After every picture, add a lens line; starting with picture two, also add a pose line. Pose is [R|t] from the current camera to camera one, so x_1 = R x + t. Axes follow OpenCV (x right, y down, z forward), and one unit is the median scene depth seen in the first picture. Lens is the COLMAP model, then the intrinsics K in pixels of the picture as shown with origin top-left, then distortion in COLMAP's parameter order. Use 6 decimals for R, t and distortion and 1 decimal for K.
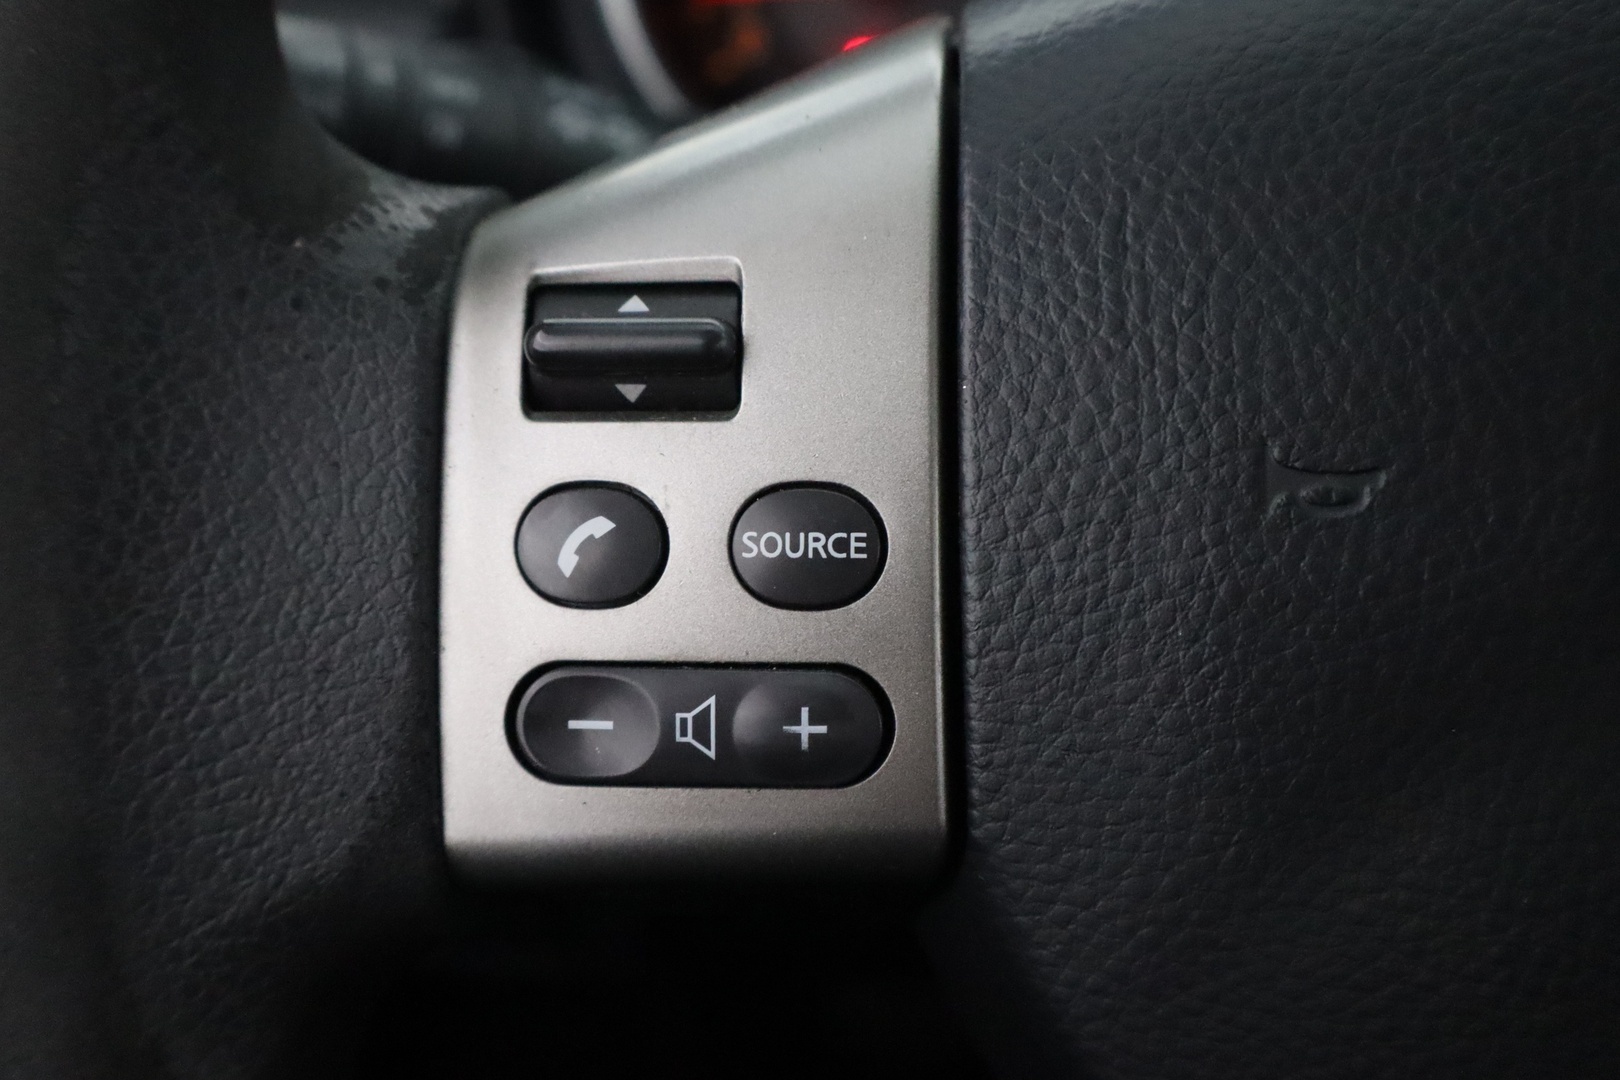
lens RADIAL K [[2028.4, 0, 810.5], [0, 2028.4, 539.2], [0, 0, 1]] dist [0.009615, 0.000000]
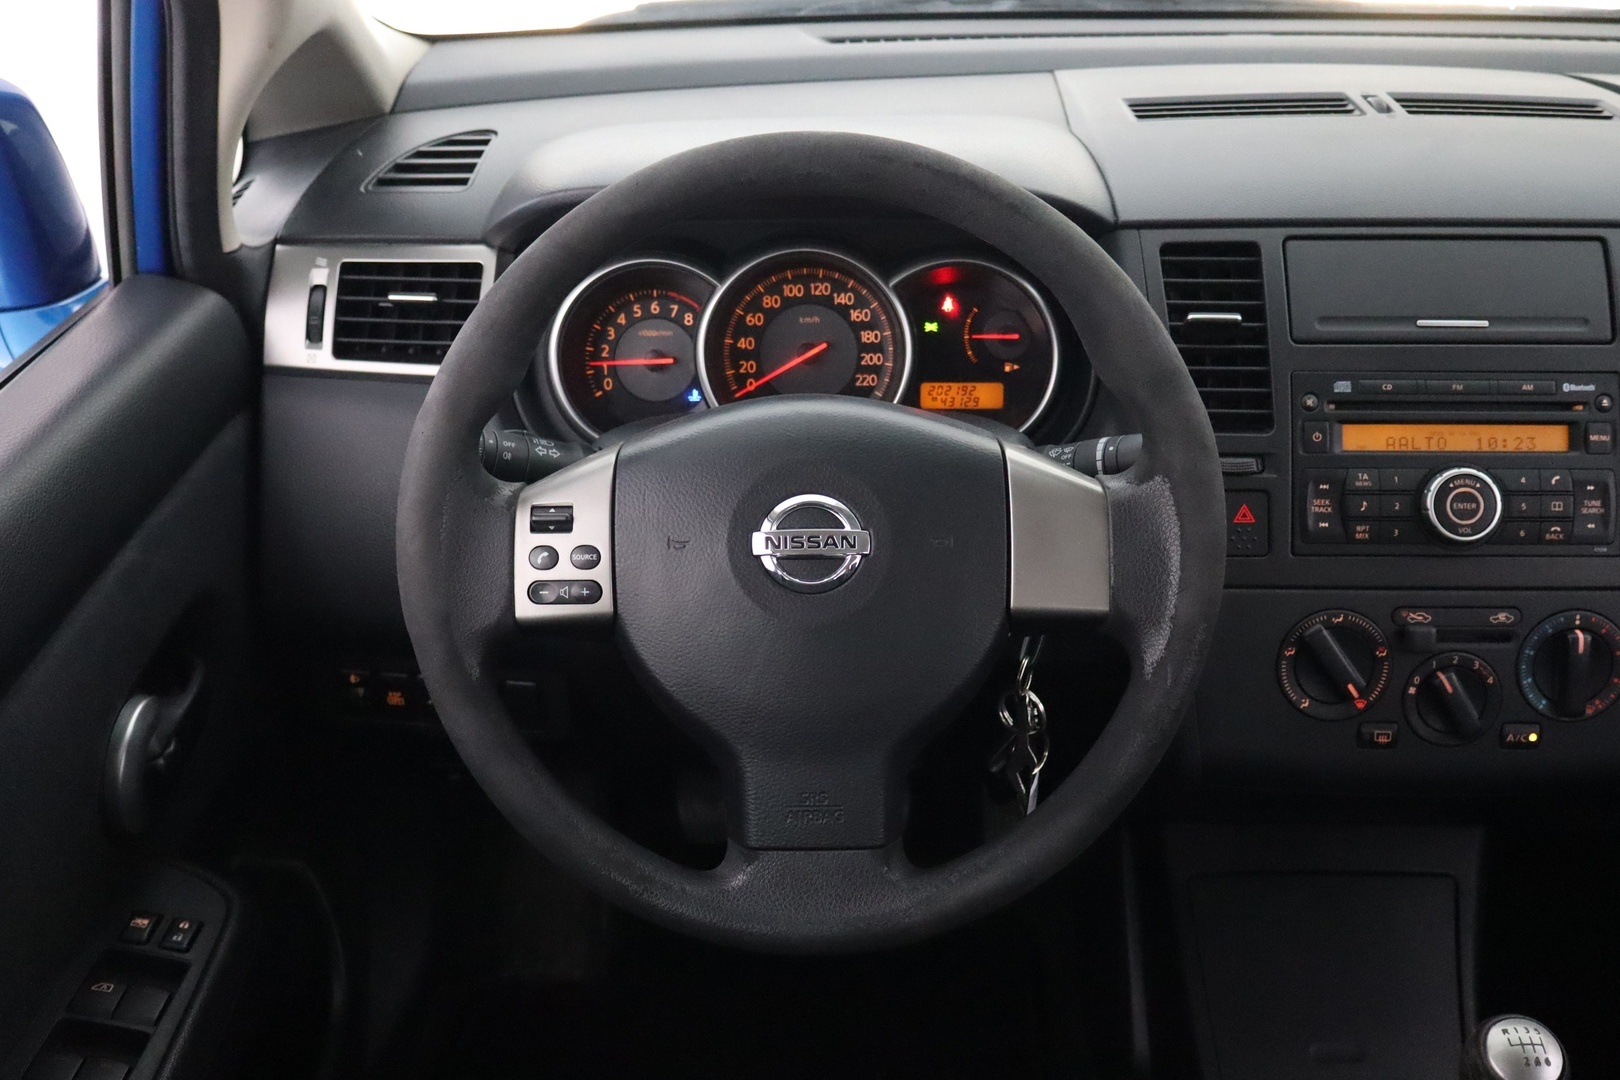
lens RADIAL K [[1817.5, 0, 798.8], [0, 1817.5, 540.3], [0, 0, 1]] dist [0.058916, 0.000000]
pose [[0.999915, -0.009221, 0.009187, 0.492580], [0.009302, 0.999918, -0.008834, 0.005399], [-0.009105, 0.008918, 0.999919, -3.591503]]
